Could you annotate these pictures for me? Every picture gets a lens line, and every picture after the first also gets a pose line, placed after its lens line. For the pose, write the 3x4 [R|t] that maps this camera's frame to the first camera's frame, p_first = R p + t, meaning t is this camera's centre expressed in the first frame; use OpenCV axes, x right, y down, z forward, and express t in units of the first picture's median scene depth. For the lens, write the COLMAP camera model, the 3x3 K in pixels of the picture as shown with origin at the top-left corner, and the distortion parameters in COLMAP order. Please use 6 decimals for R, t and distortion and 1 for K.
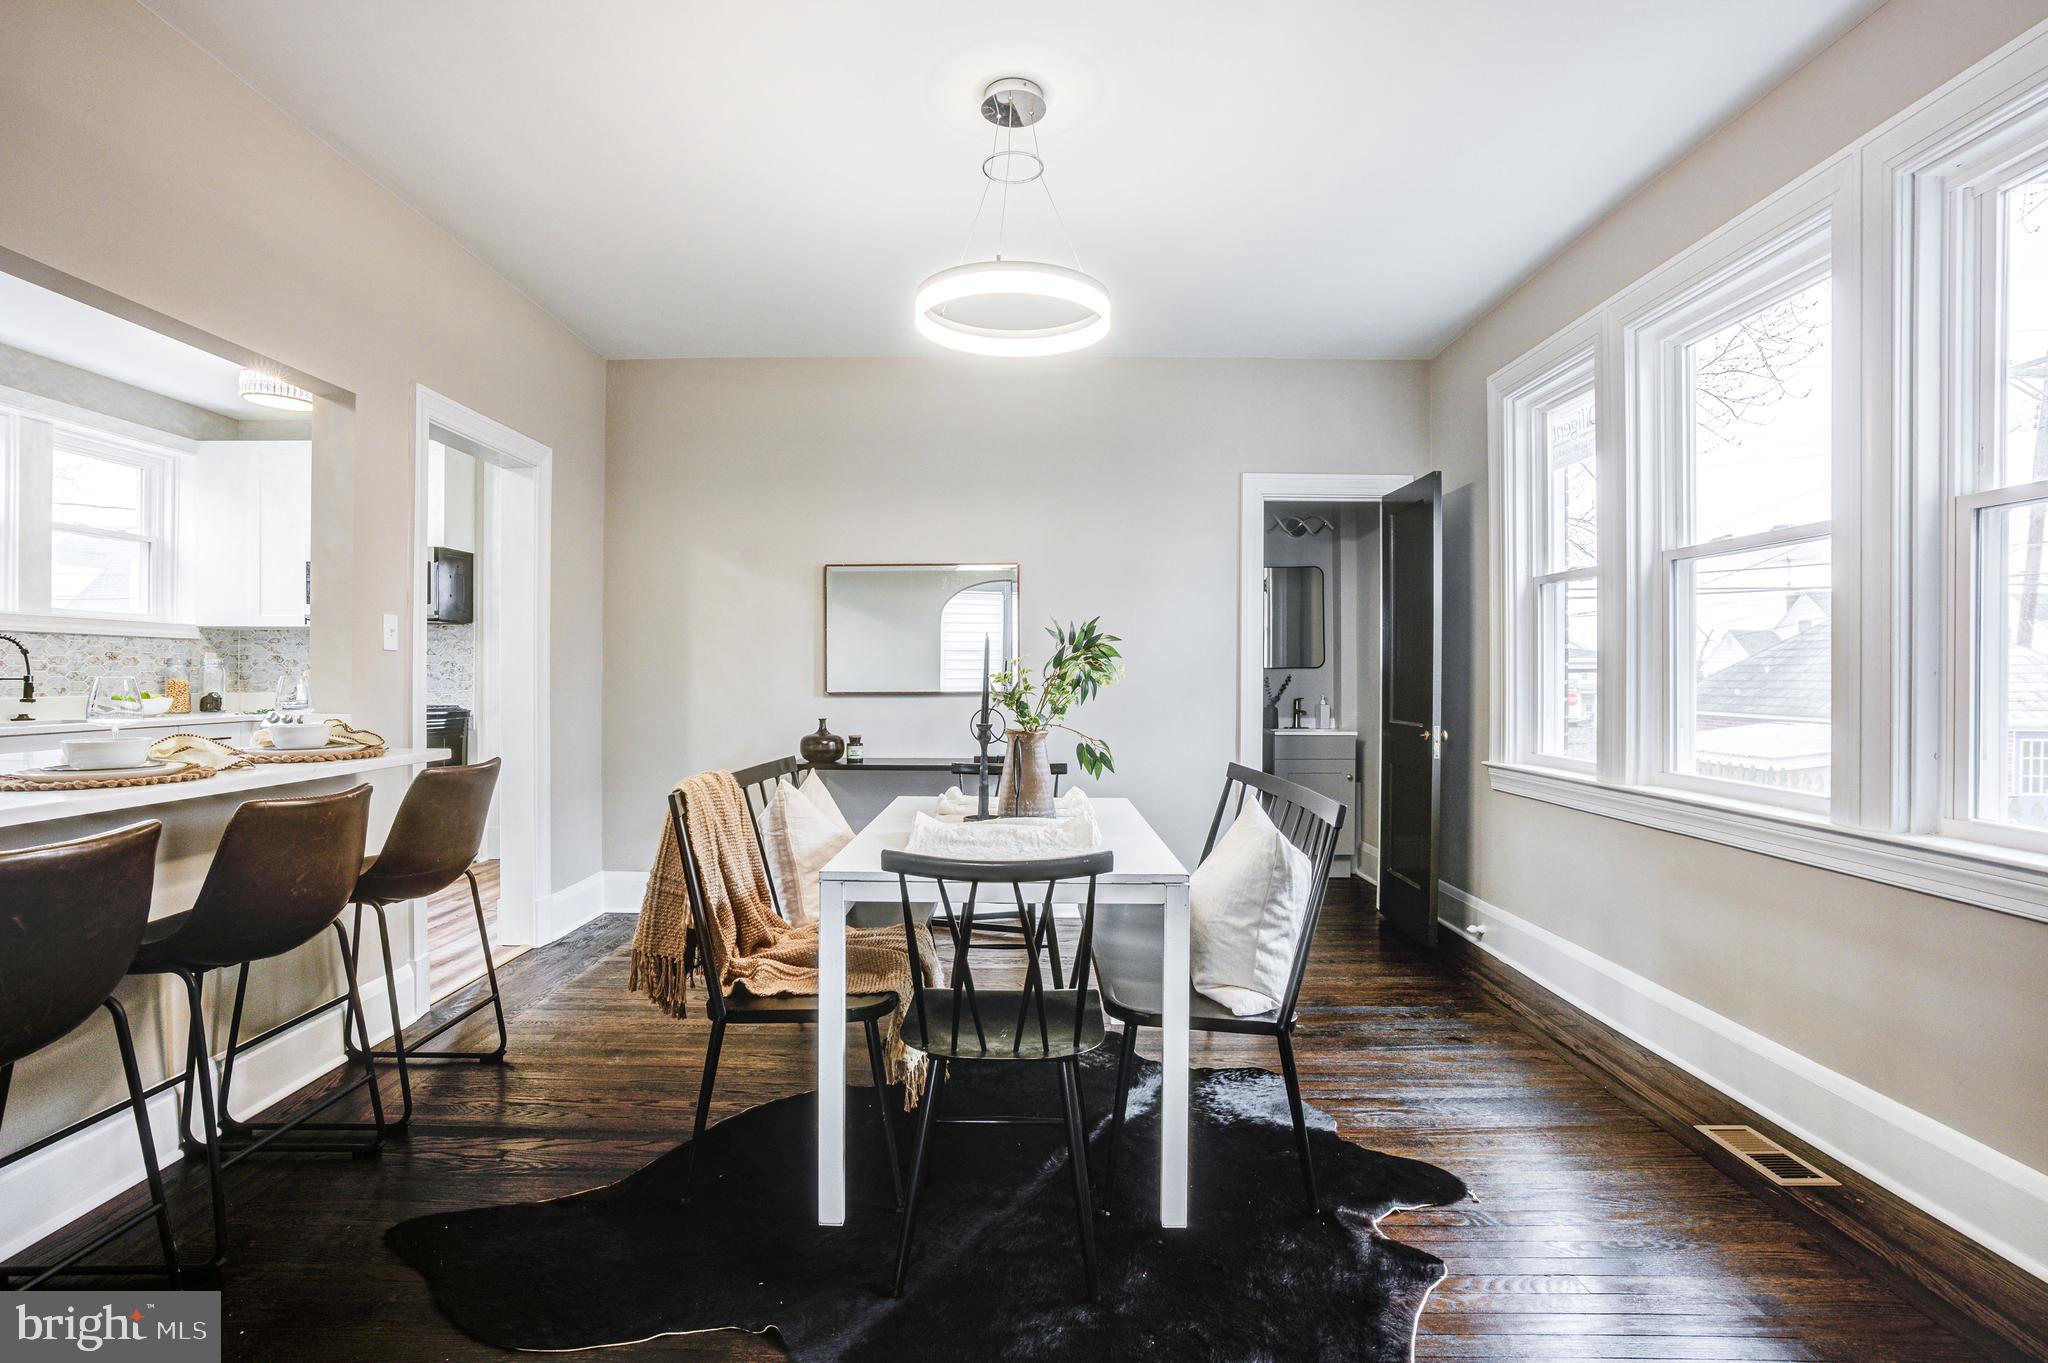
lens RADIAL K [[1020.7, 0, 1021.9], [0, 1020.7, 674.9], [0, 0, 1]] dist [-0.033711, 0.016001]
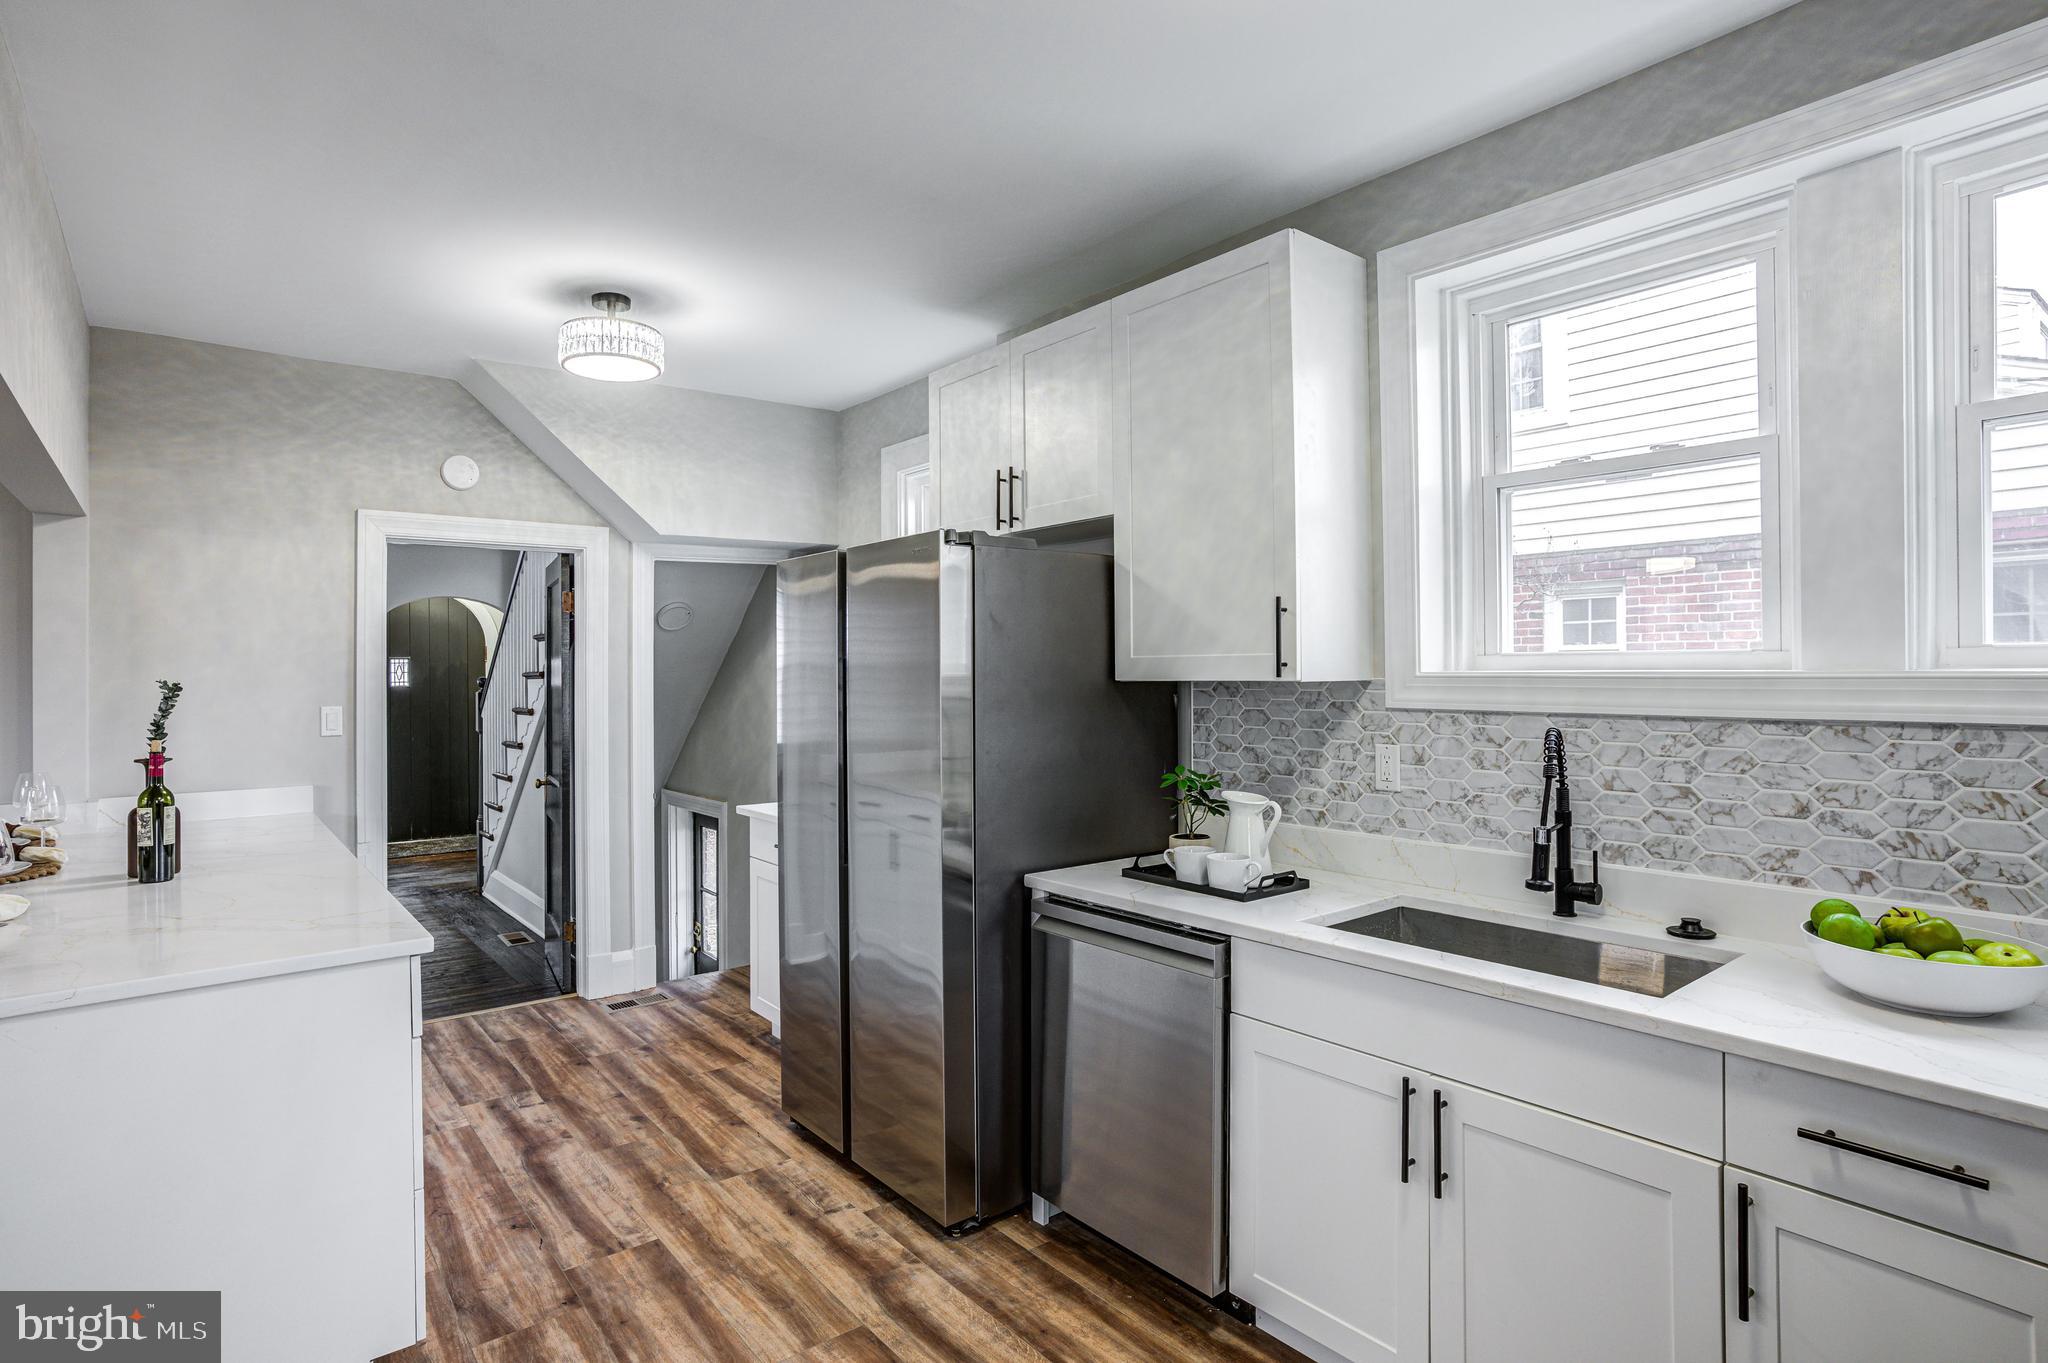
lens RADIAL K [[1020.7, 0, 1030.3], [0, 1020.7, 677.6], [0, 0, 1]] dist [-0.033711, 0.016001]
pose [[-0.778382, 0.009234, -0.627723, -0.503122], [0.005773, 0.999955, 0.007552, -0.062077], [0.627764, 0.002255, -0.778400, 1.102469]]
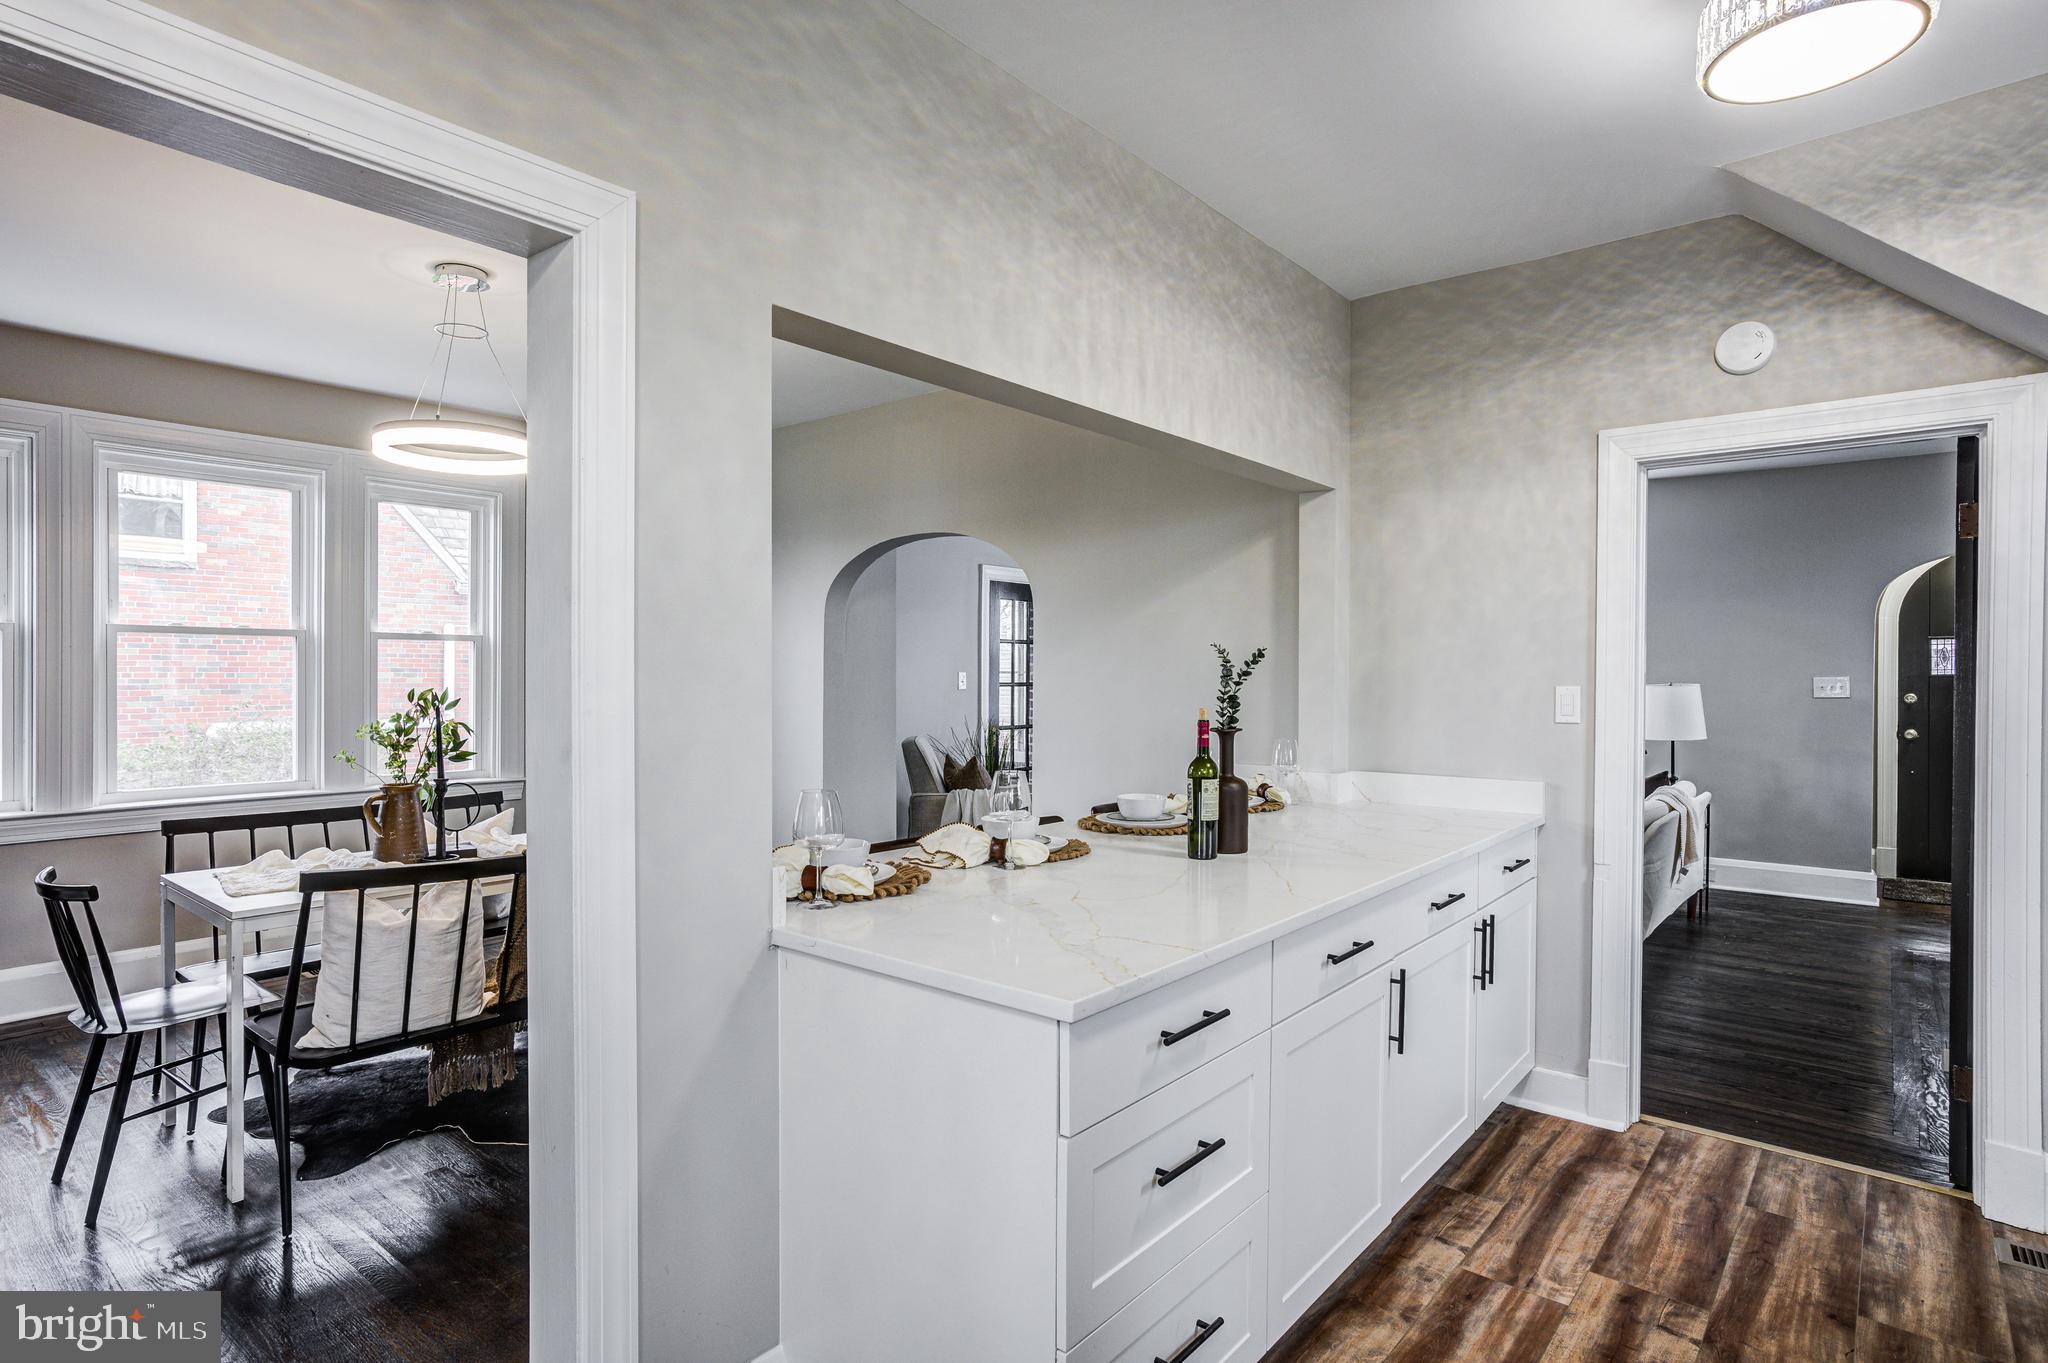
lens RADIAL K [[1067.6, 0, 1068.5], [0, 1067.6, 676.7], [0, 0, 1]] dist [0.004357, 0.007919]
pose [[-0.766477, -0.009057, 0.642208, -0.764405], [-0.002201, 0.999932, 0.011475, -0.048871], [-0.642269, 0.007382, -0.766444, 0.859294]]
